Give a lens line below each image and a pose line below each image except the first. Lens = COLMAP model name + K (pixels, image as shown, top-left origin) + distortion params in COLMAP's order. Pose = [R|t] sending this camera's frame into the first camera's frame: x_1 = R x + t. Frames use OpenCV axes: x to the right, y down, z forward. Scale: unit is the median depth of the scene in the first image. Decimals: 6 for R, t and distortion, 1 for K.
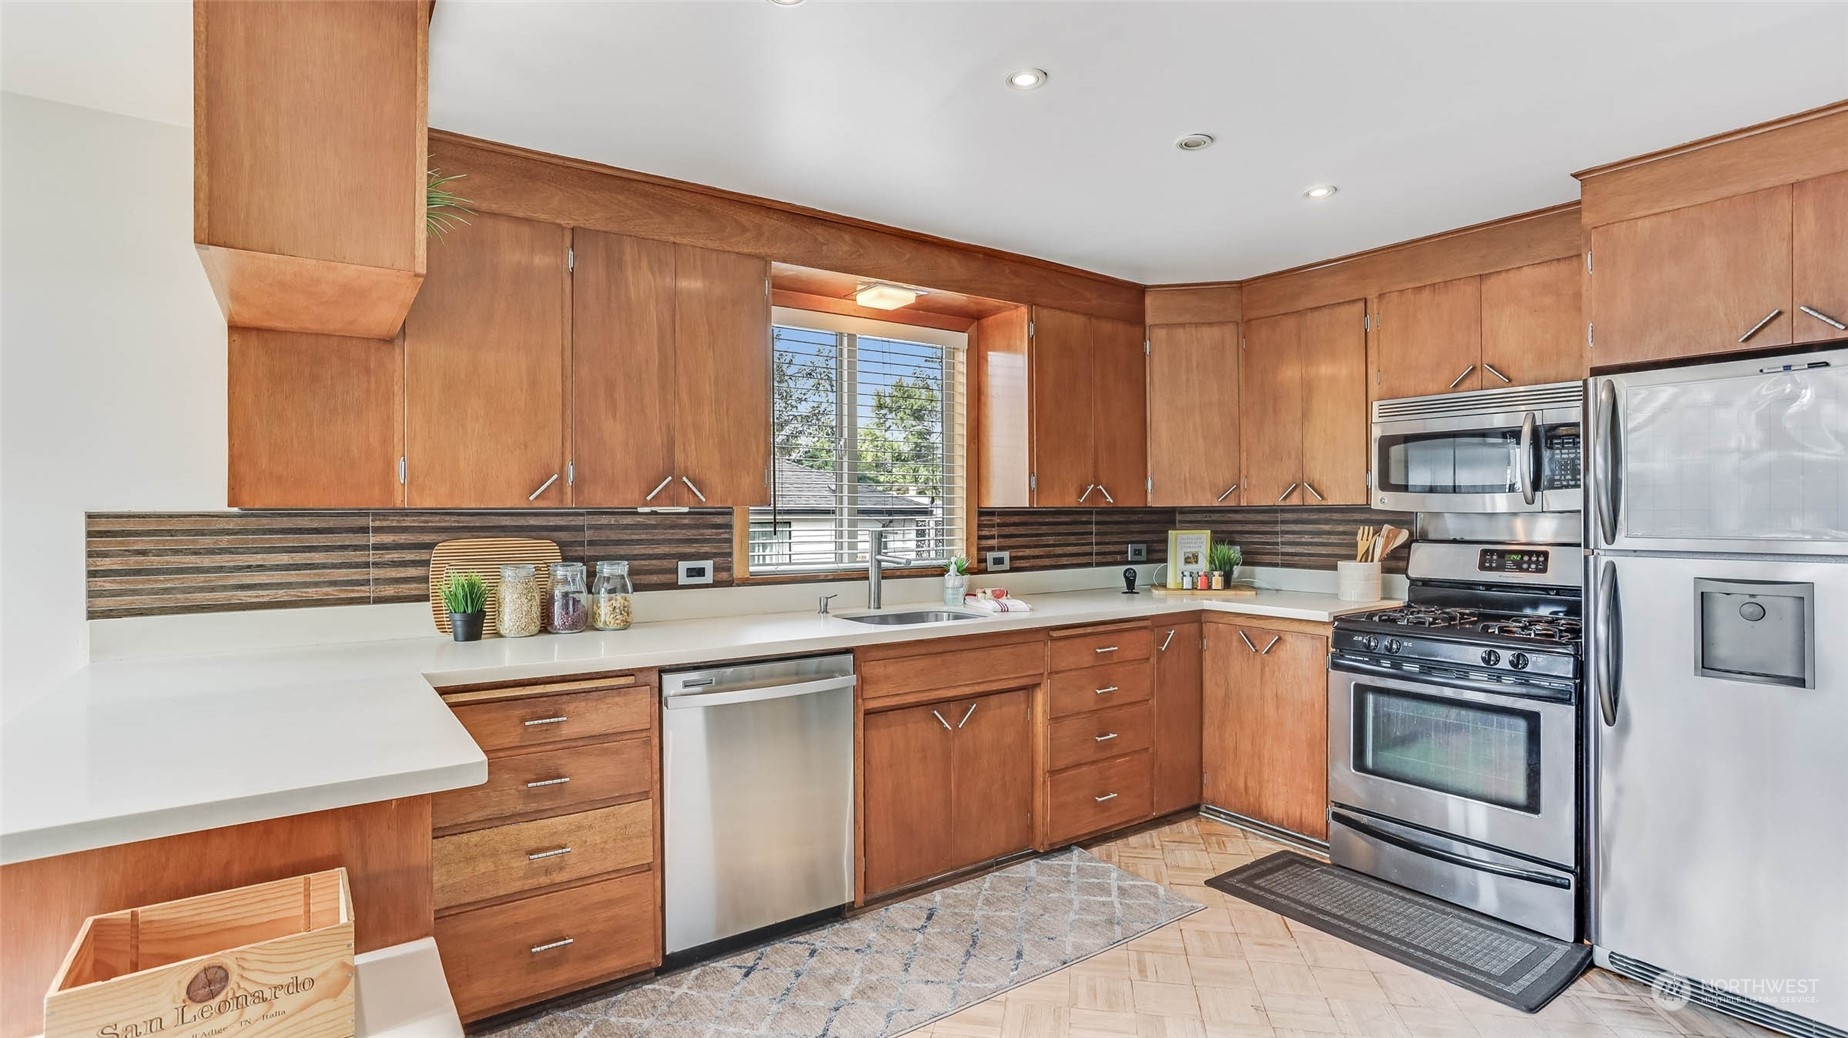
lens RADIAL K [[890.7, 0, 915.1], [0, 890.7, 511.9], [0, 0, 1]] dist [-0.054154, 0.033167]
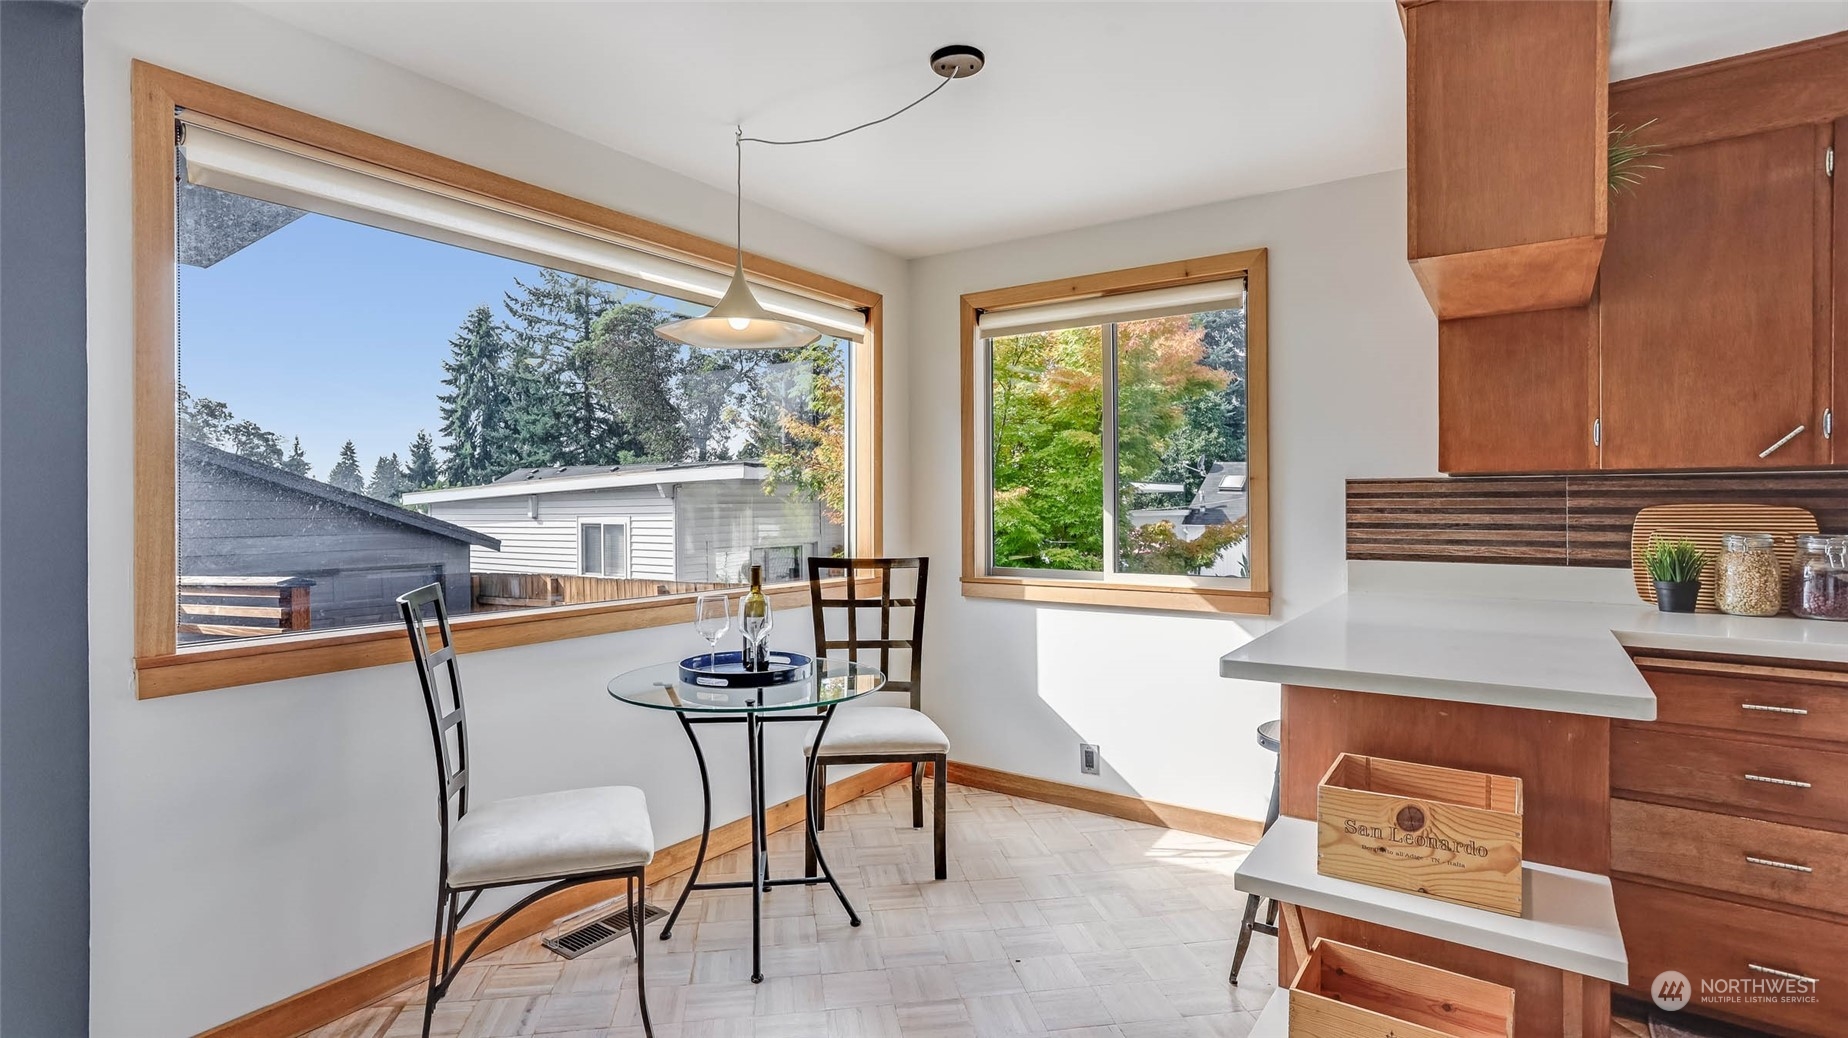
lens RADIAL K [[890.7, 0, 915.1], [0, 890.7, 511.9], [0, 0, 1]] dist [-0.054154, 0.033167]
pose [[0.341501, 0.011149, -0.939815, 0.080615], [0.001831, 0.999920, 0.012528, 0.025796], [0.939879, -0.005999, 0.341454, -0.072801]]
